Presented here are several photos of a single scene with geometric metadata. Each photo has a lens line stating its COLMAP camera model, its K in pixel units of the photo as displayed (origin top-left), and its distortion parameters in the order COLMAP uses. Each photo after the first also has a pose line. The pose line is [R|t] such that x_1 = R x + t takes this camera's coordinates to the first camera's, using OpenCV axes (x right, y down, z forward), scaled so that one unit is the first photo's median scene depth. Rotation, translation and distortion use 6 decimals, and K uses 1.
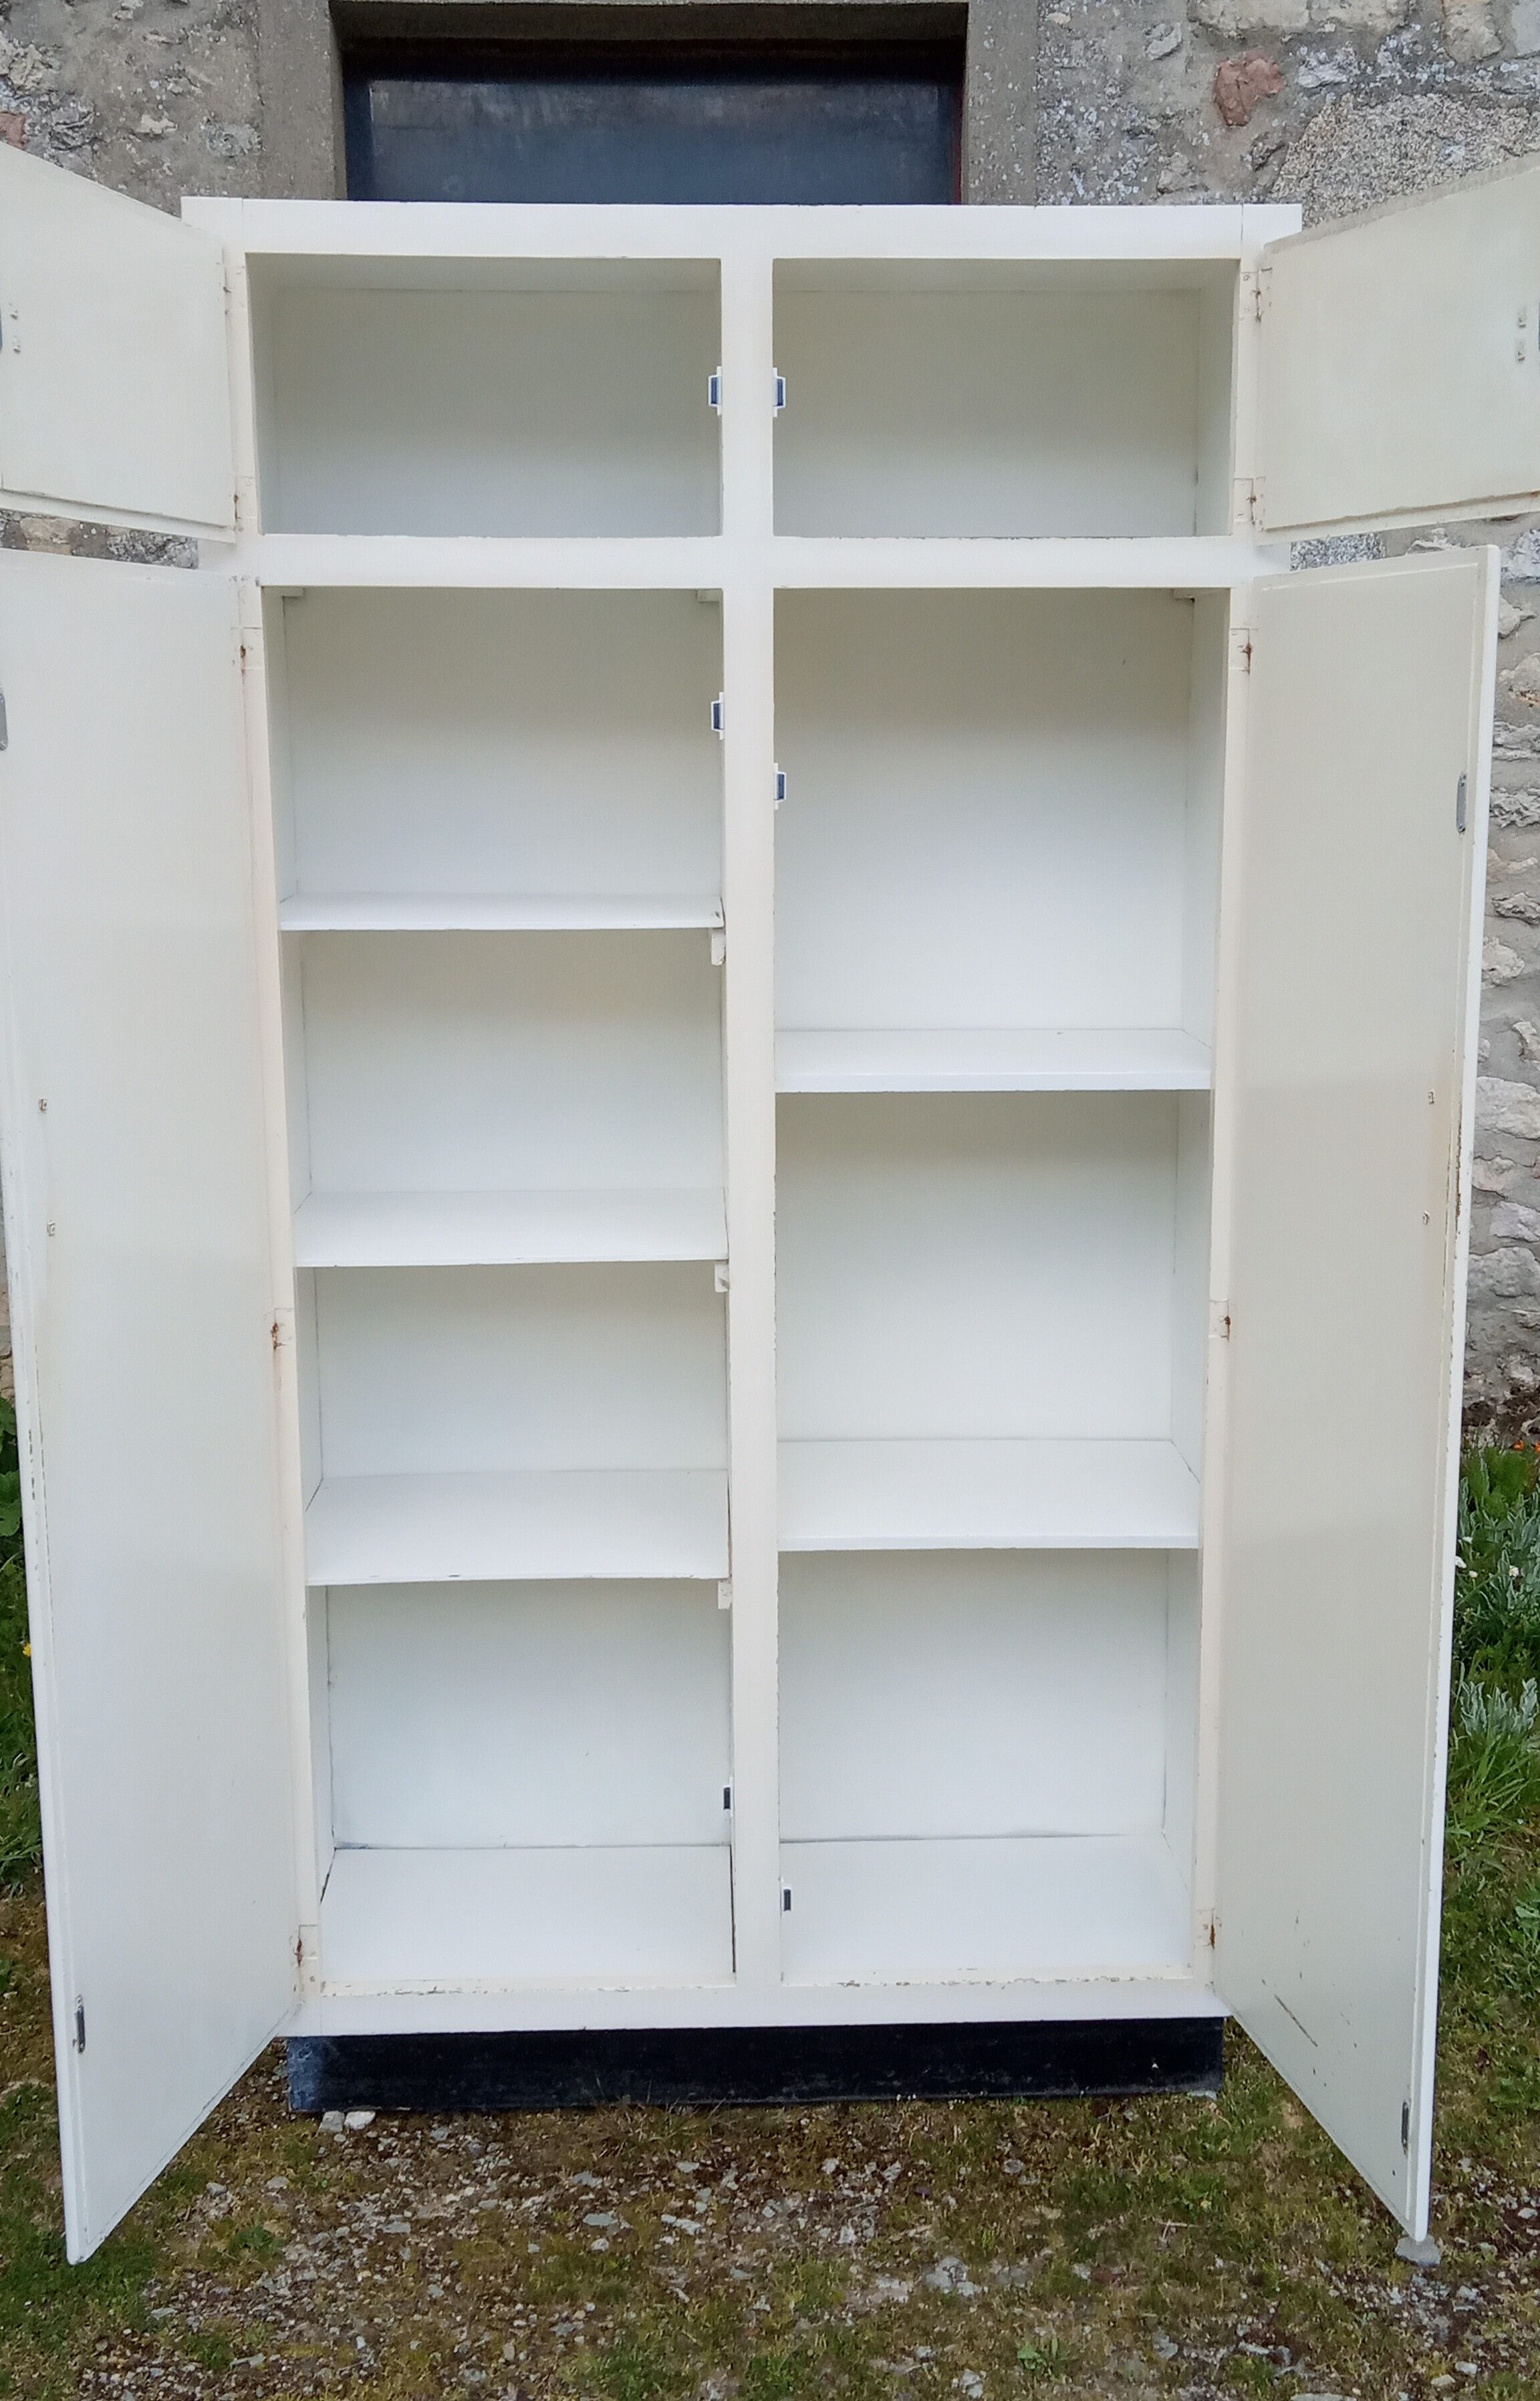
lens RADIAL K [[2487.4, 0, 887.1], [0, 2487.4, 1199.4], [0, 0, 1]] dist [0.083846, -0.107576]
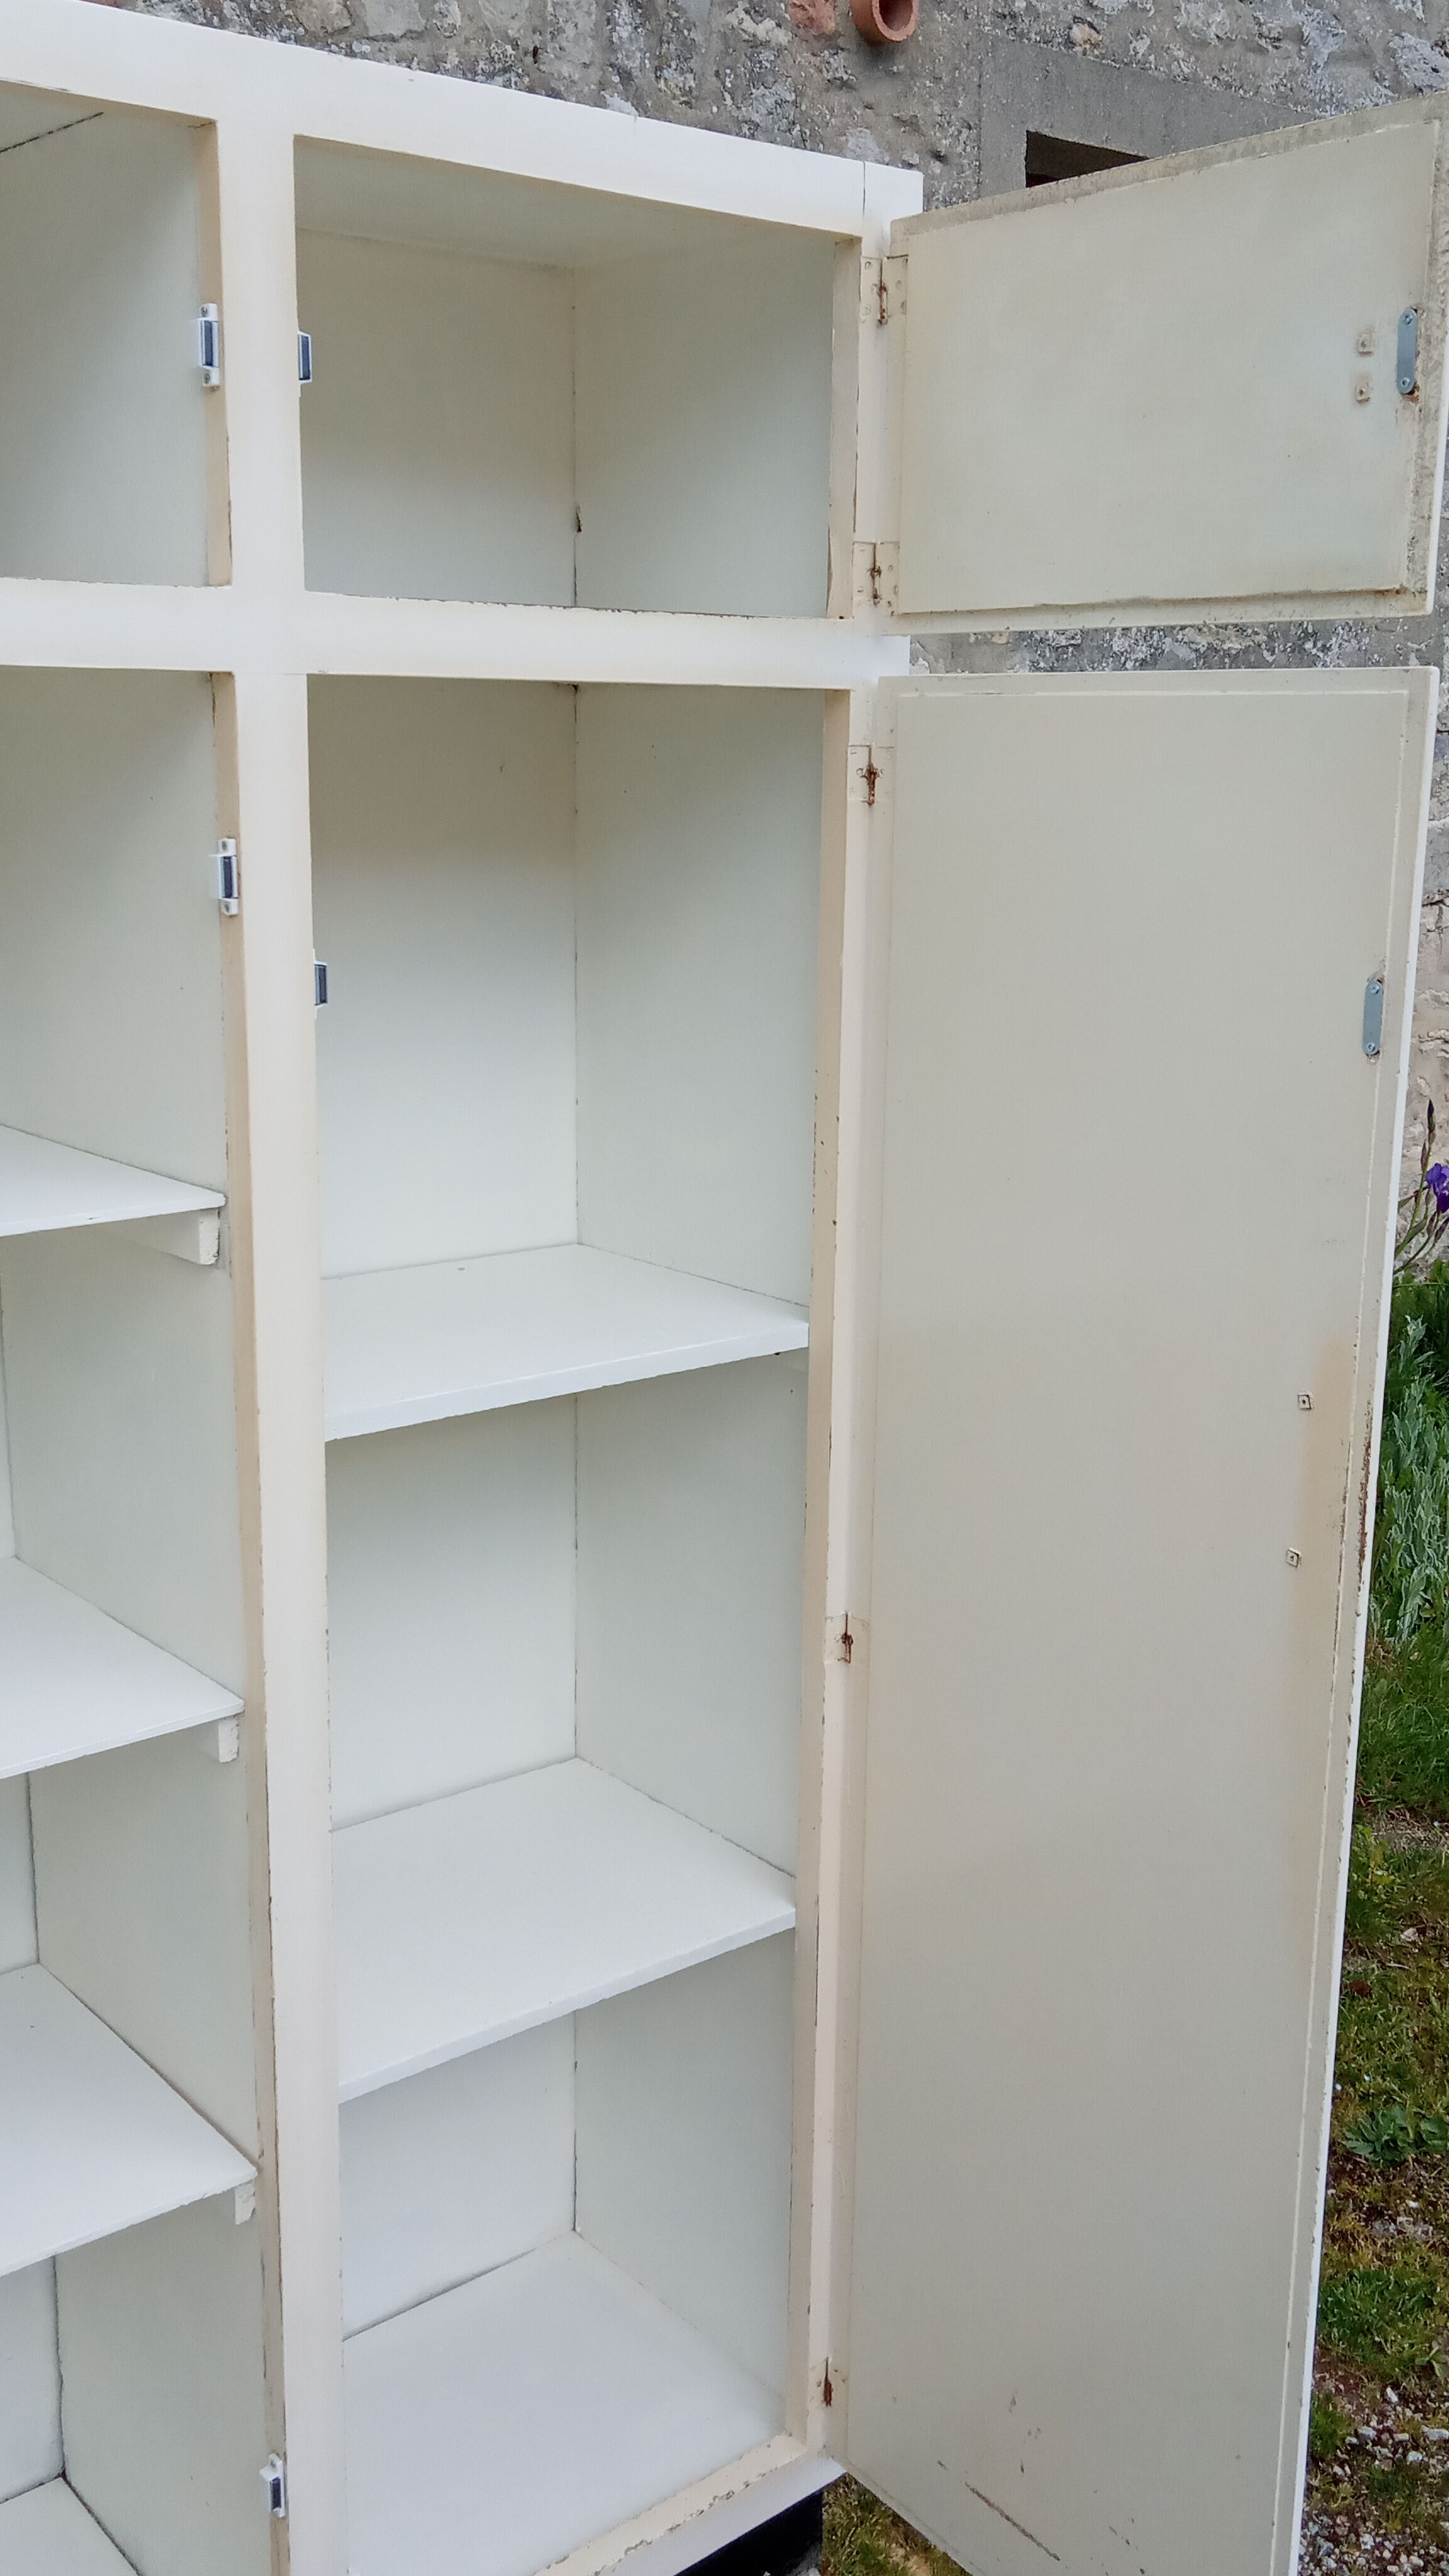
lens RADIAL K [[2395.7, 0, 798.4], [0, 2395.7, 1285.9], [0, 0, 1]] dist [0.025846, -0.009929]
pose [[0.816116, -0.118453, 0.565617, -0.271032], [0.097351, 0.992960, 0.067482, -0.107175], [-0.569629, -0.000009, 0.821902, 0.385473]]
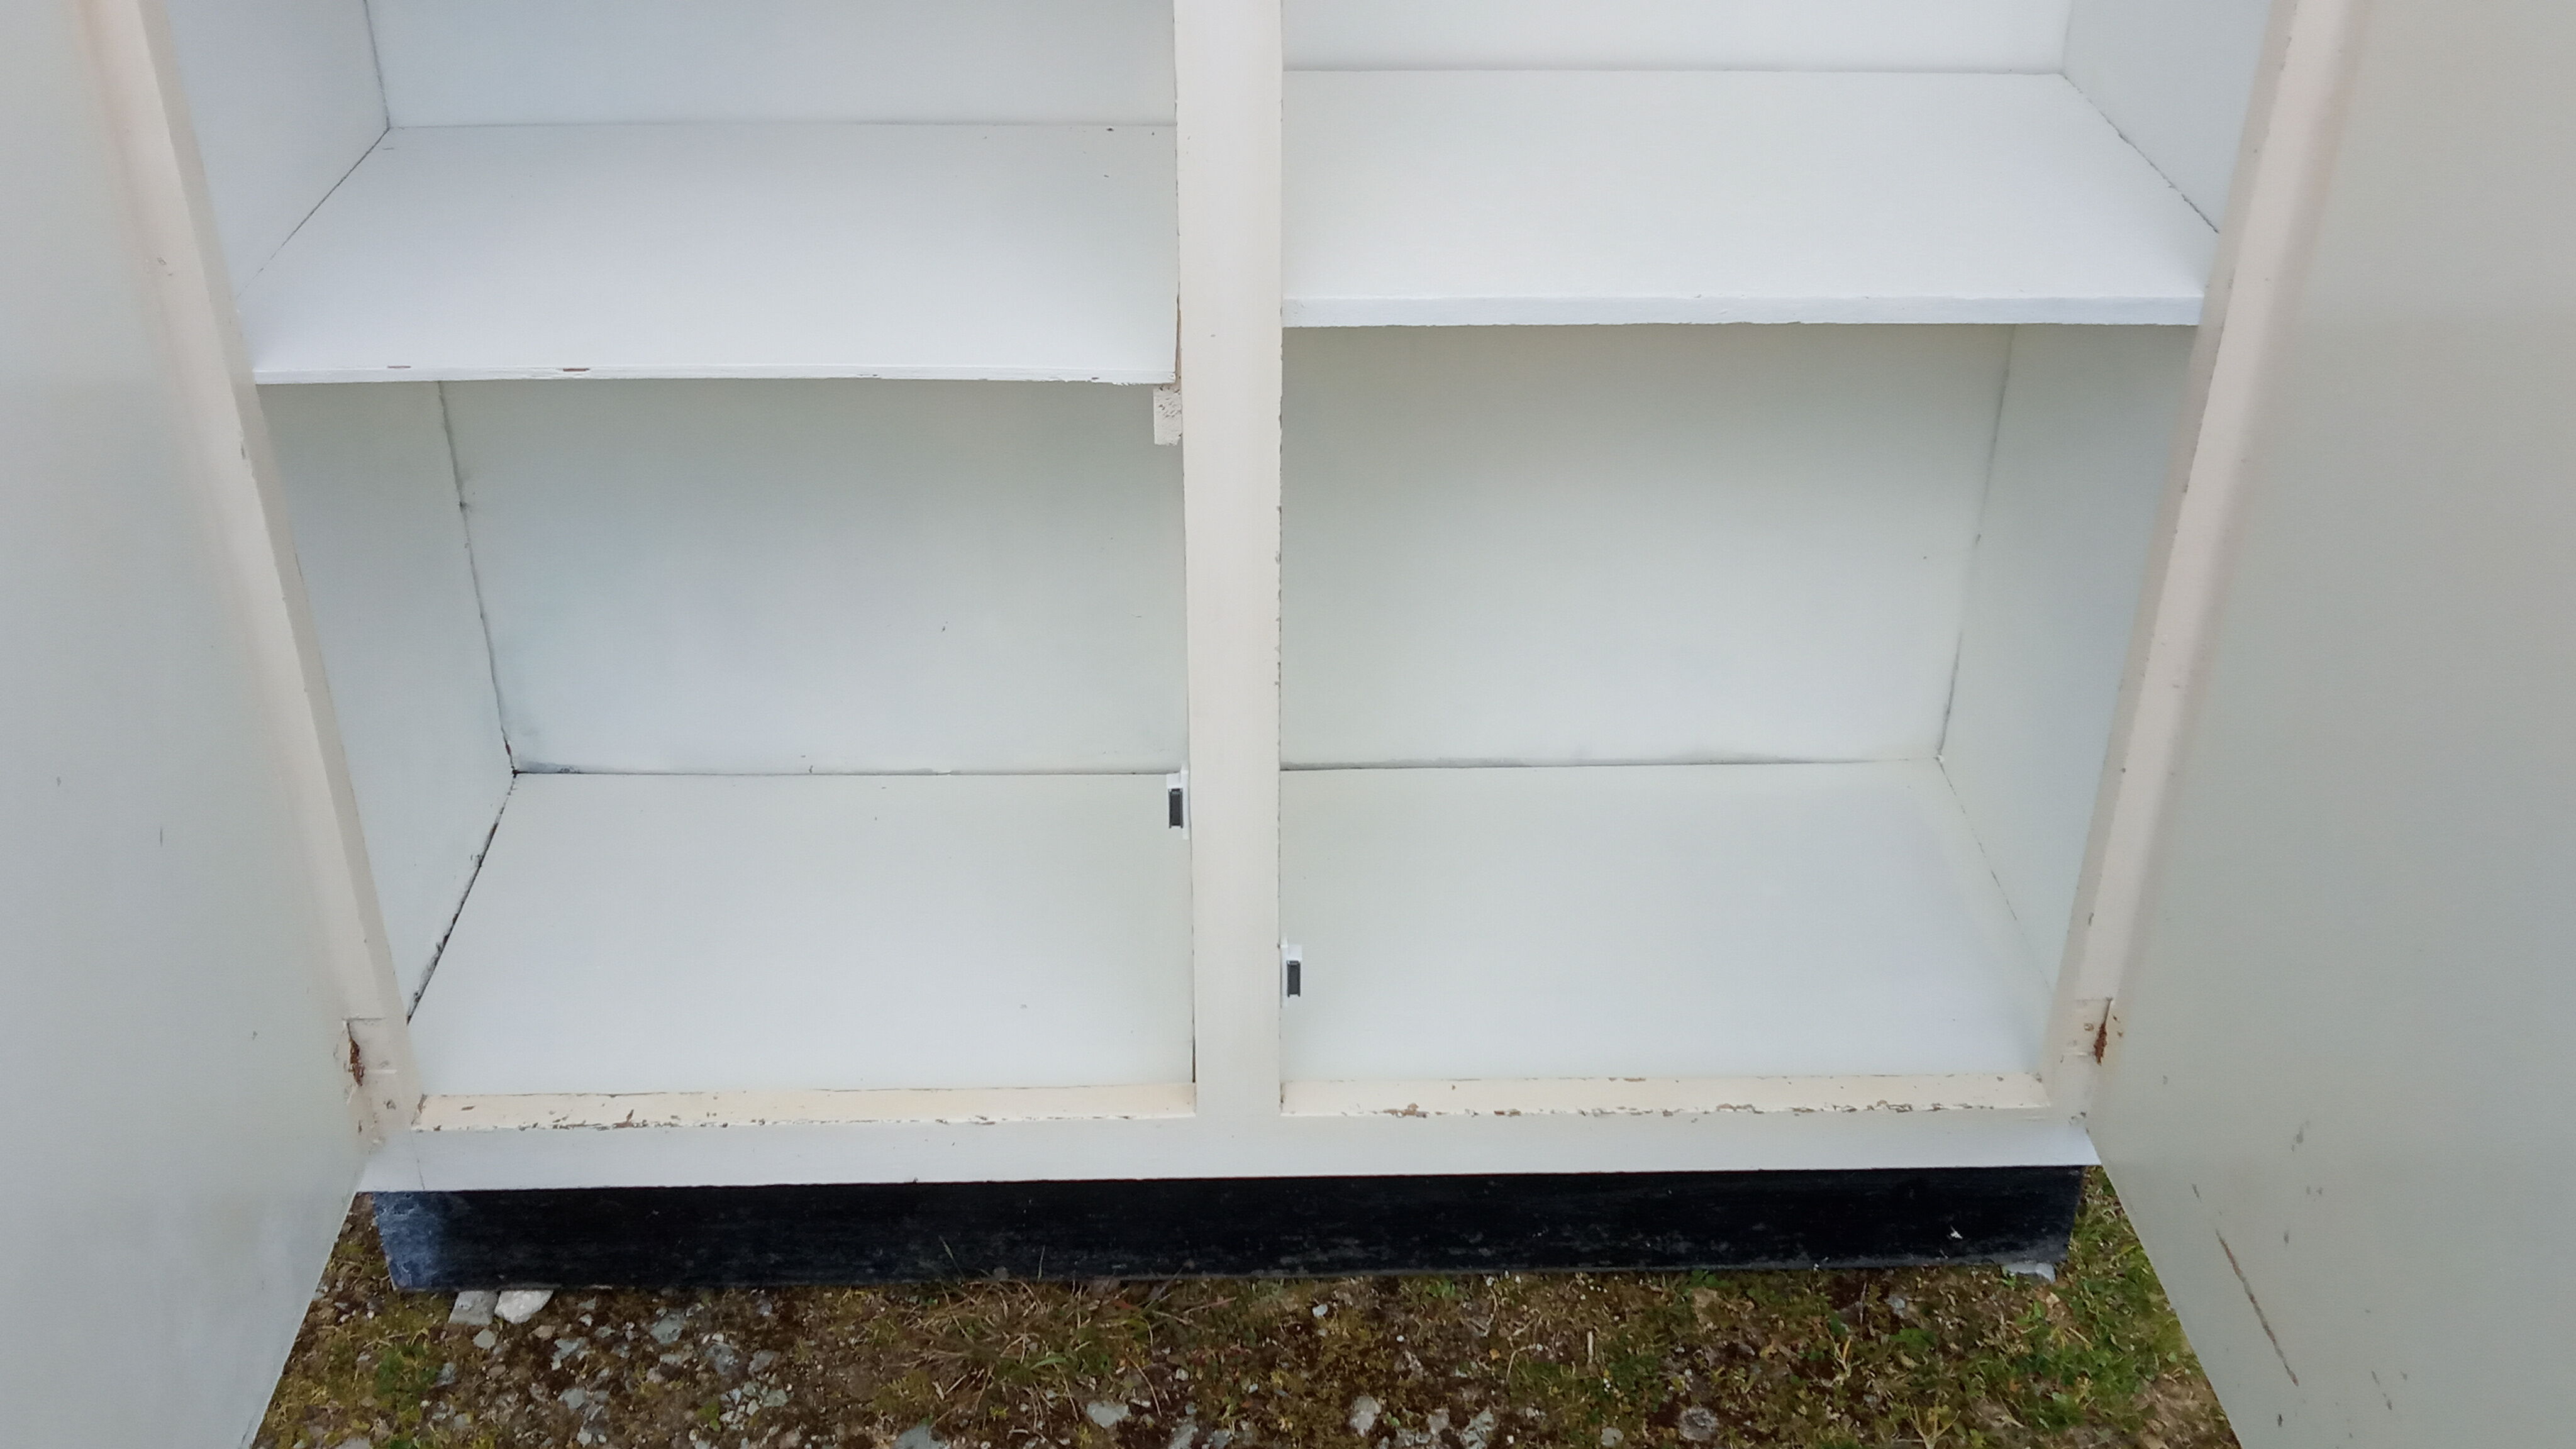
lens RADIAL K [[2395.7, 0, 1248.2], [0, 2395.7, 664.3], [0, 0, 1]] dist [0.025846, -0.009929]
pose [[0.997998, 0.028714, -0.056356, -0.022920], [-0.007171, 0.936630, 0.350246, 0.044479], [0.062842, -0.349140, 0.934961, 0.552965]]
